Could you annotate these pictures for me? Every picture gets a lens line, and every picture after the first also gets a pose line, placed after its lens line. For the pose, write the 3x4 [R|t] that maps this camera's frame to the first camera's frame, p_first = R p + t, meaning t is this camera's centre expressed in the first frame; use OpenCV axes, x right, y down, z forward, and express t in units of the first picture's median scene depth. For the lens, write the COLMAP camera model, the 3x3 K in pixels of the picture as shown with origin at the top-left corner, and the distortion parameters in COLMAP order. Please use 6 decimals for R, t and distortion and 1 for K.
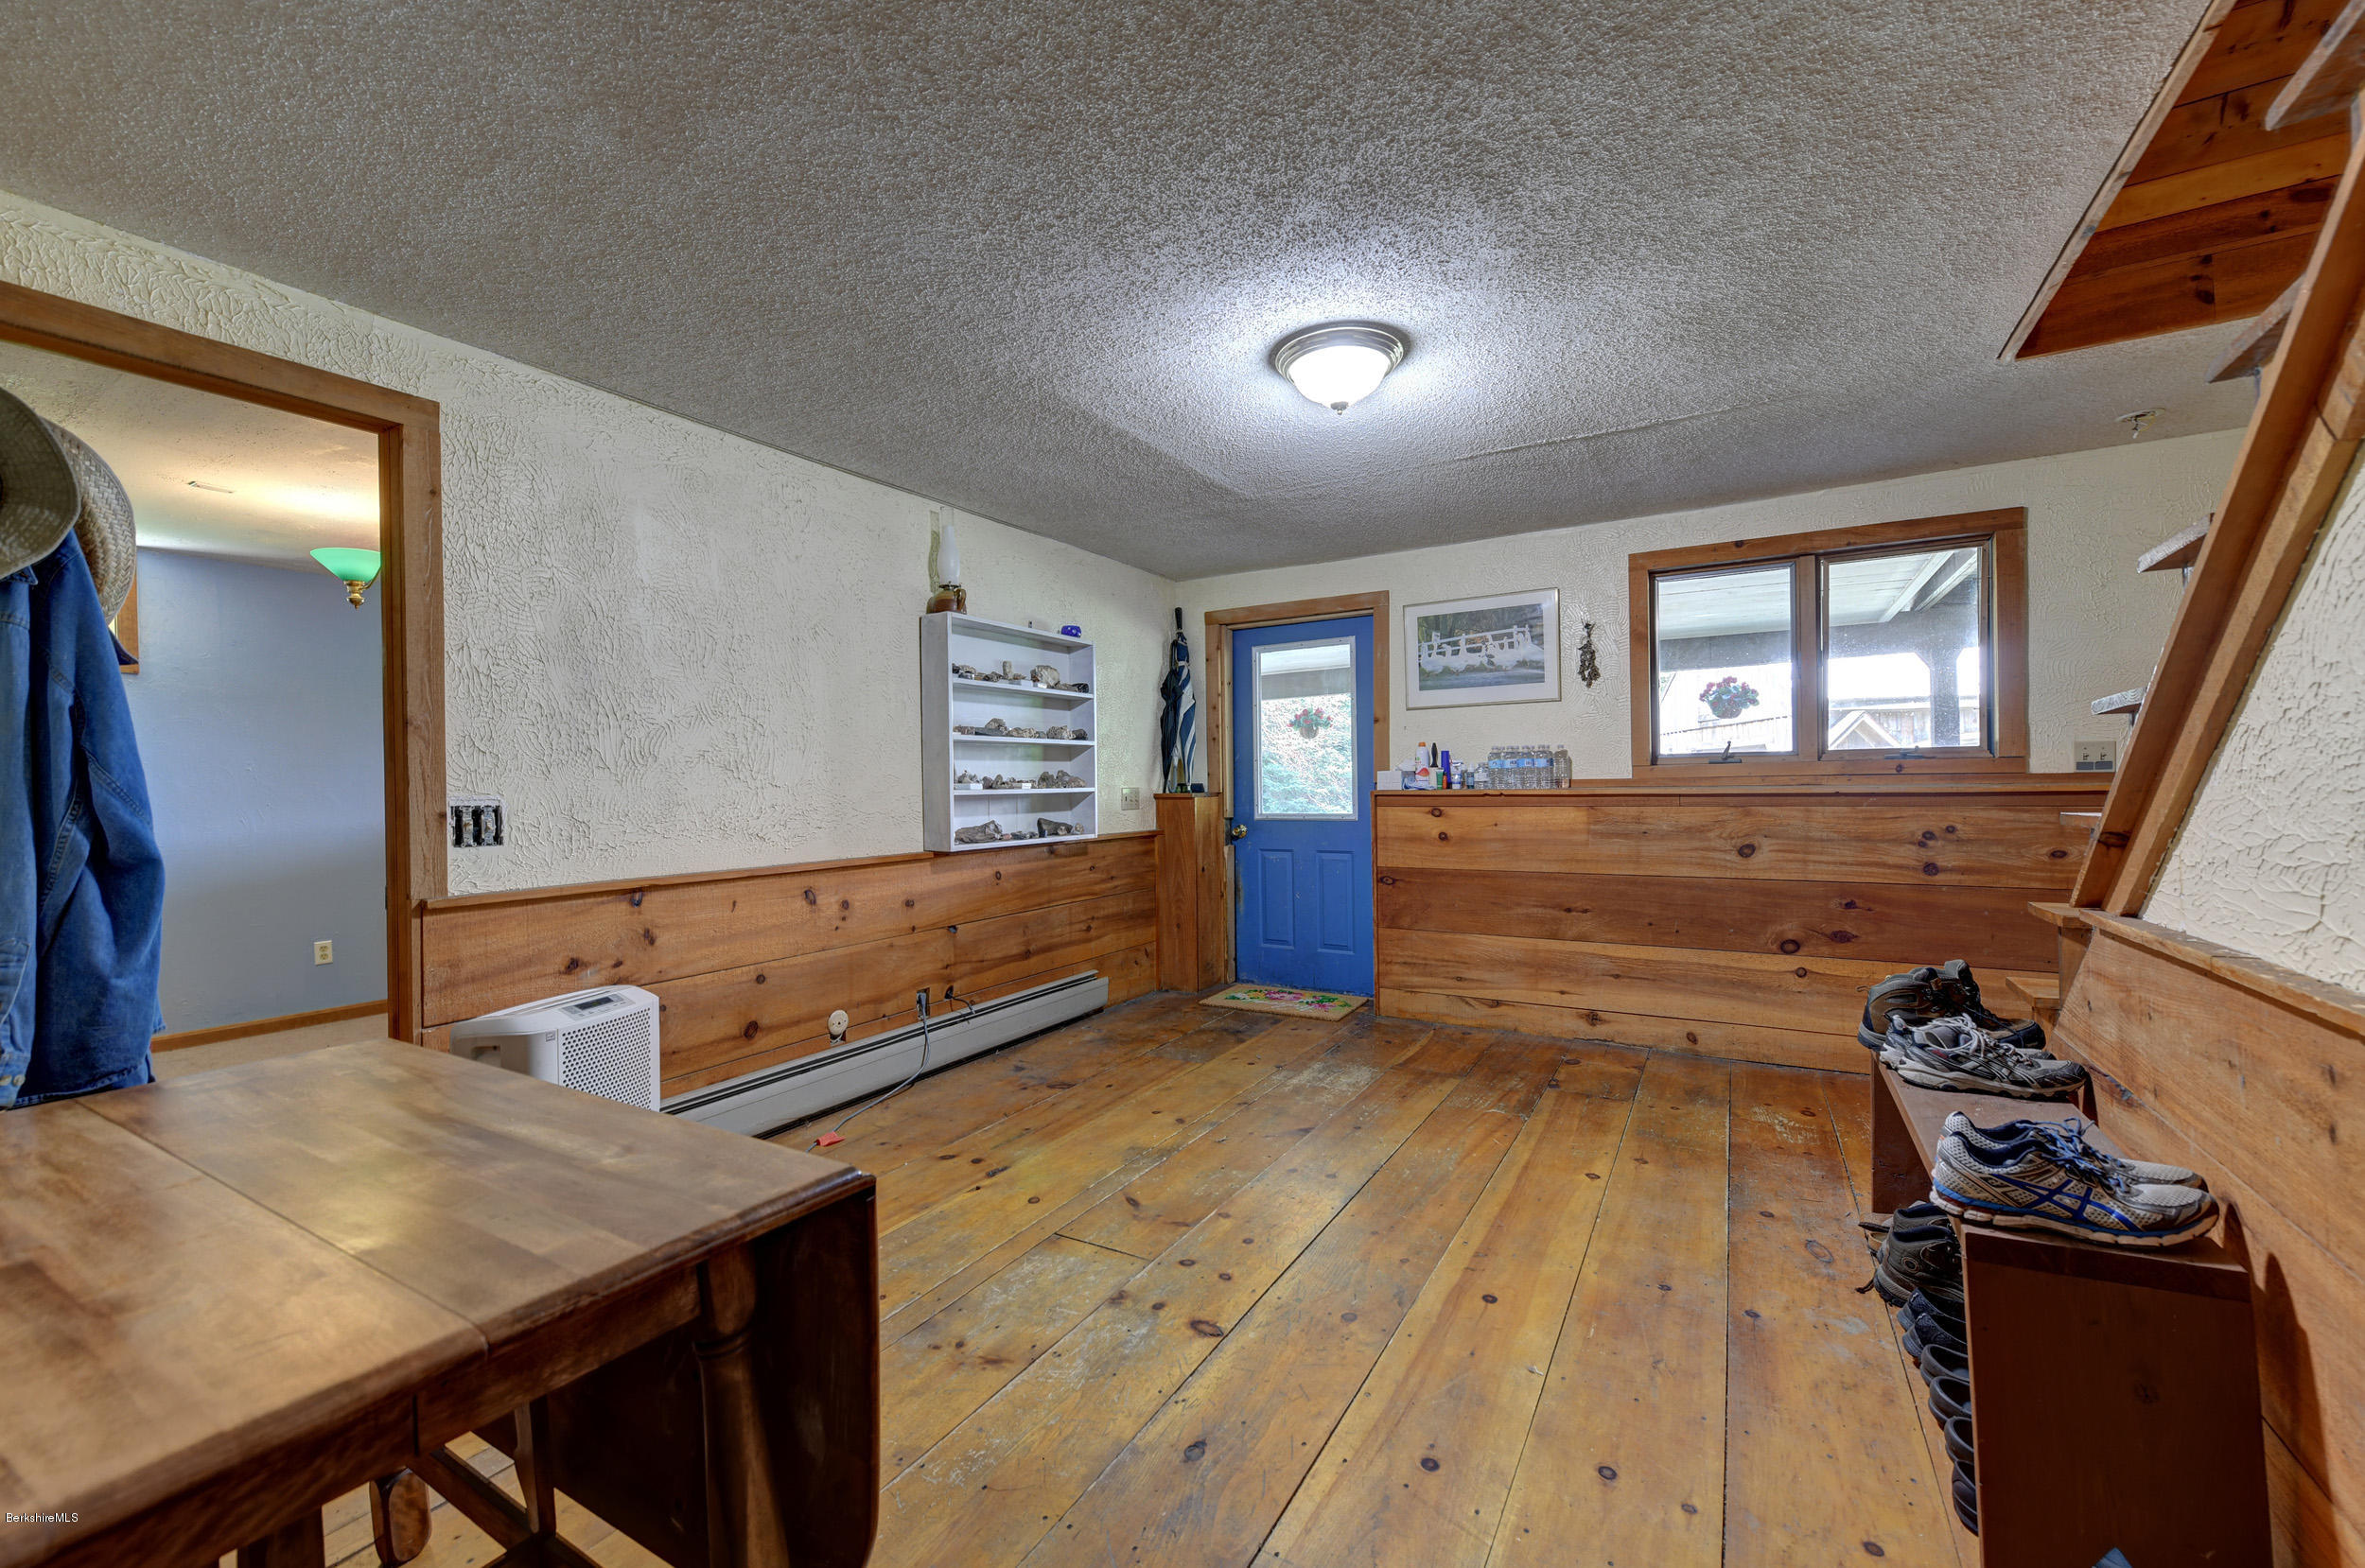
lens RADIAL K [[947.4, 0, 1182.4], [0, 947.4, 776.7], [0, 0, 1]] dist [-0.000408, -0.000254]
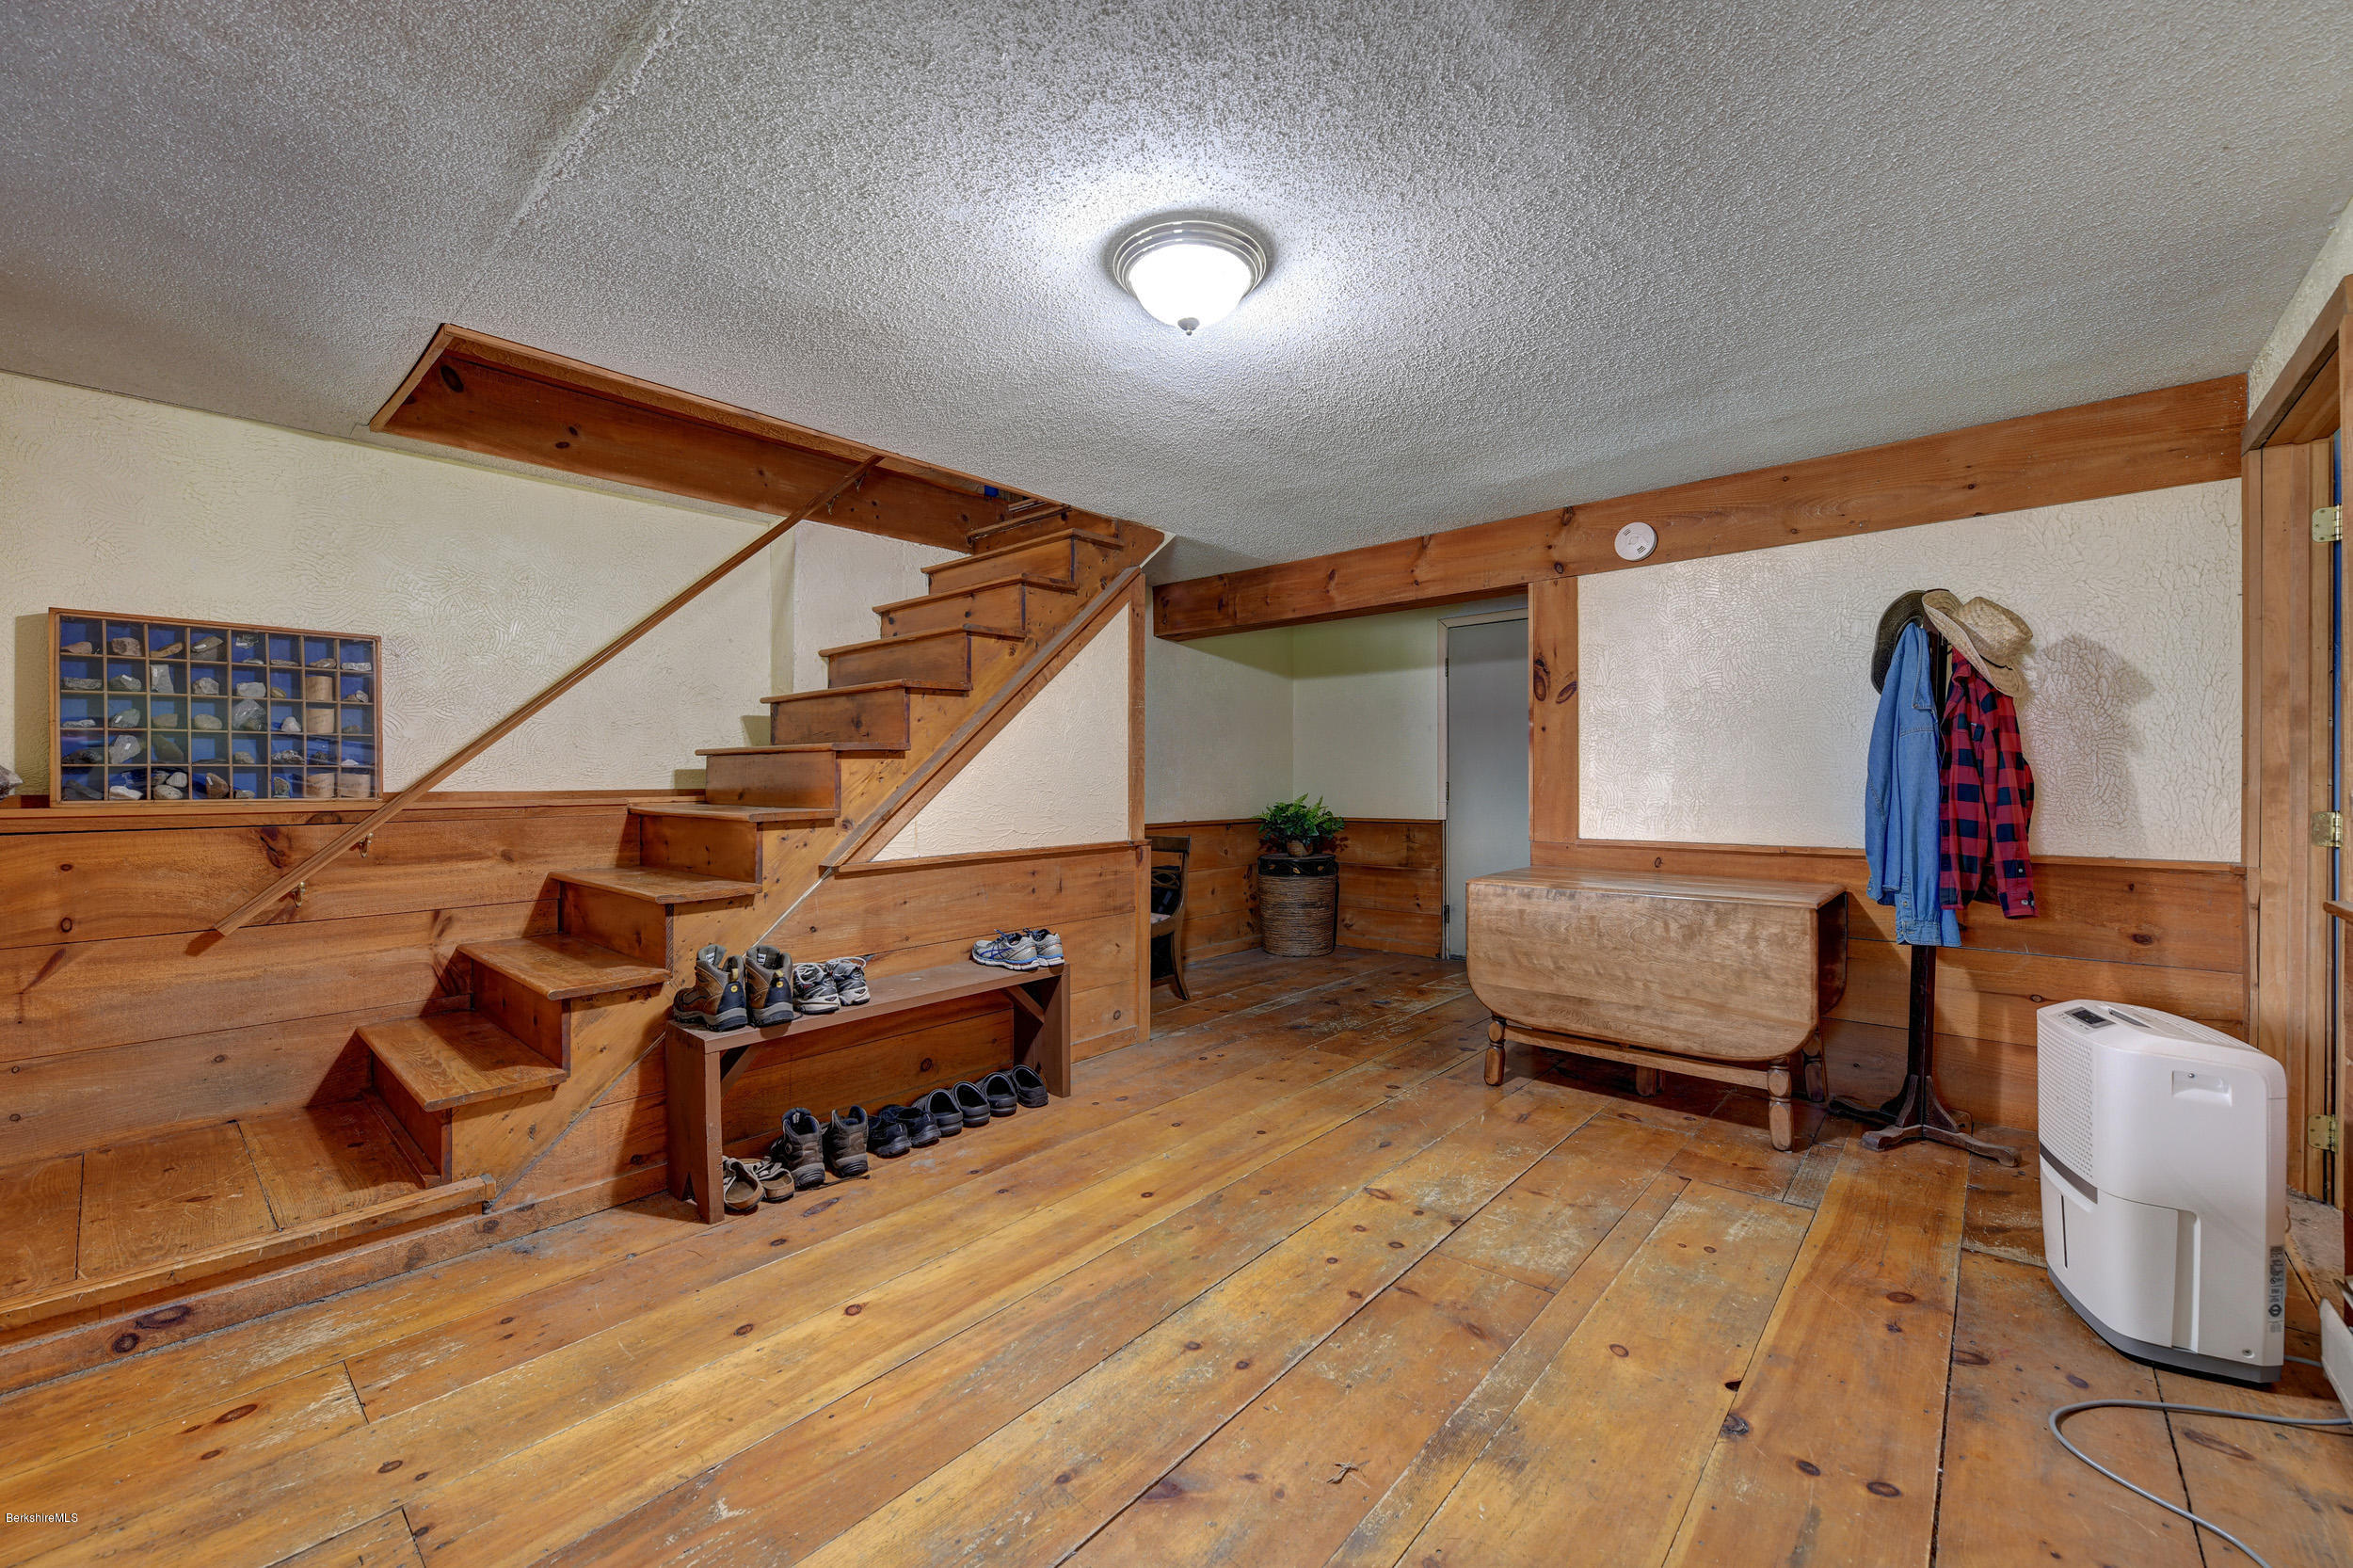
lens RADIAL K [[942.7, 0, 1176.4], [0, 942.7, 776.7], [0, 0, 1]] dist [-0.000408, -0.000254]
pose [[-0.980275, 0.022519, 0.196353, 0.024274], [0.021479, 0.999742, -0.007423, 0.007744], [-0.196469, -0.003059, -0.980505, 1.803709]]
